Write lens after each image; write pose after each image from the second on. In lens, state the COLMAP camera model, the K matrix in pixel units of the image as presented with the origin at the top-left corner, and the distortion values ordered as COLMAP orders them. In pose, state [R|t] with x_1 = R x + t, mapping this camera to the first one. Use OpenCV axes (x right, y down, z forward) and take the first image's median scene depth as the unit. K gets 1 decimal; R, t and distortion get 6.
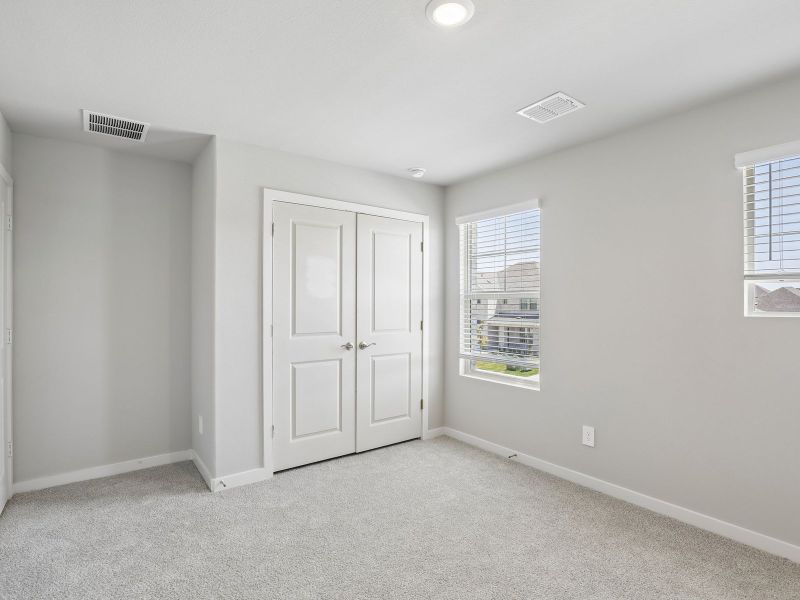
lens RADIAL K [[417.9, 0, 400.2], [0, 417.9, 299.0], [0, 0, 1]] dist [-0.006113, -0.000742]
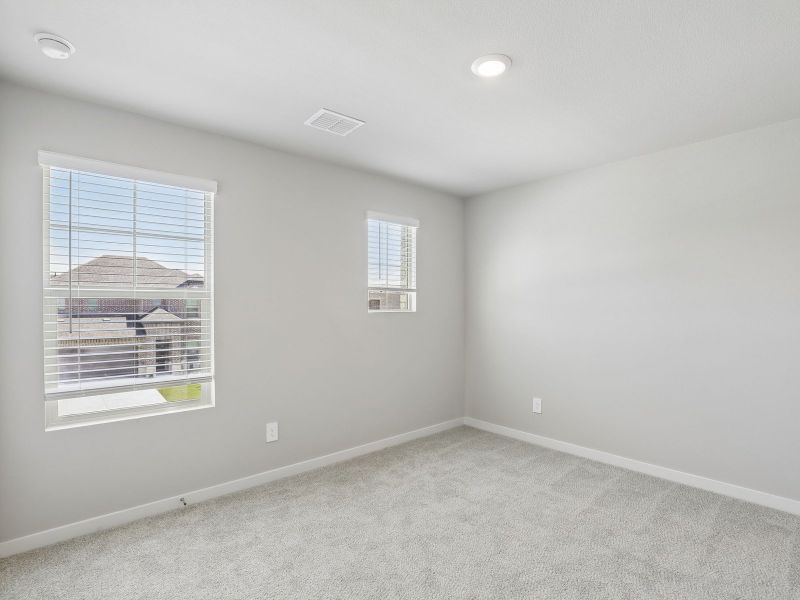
lens RADIAL K [[417.9, 0, 401.8], [0, 417.9, 304.7], [0, 0, 1]] dist [-0.006113, -0.000742]
pose [[-0.070046, 0.003831, 0.997536, -0.535418], [-0.006099, 0.999972, -0.004268, 0.012174], [-0.997525, -0.006383, -0.070021, 0.660027]]
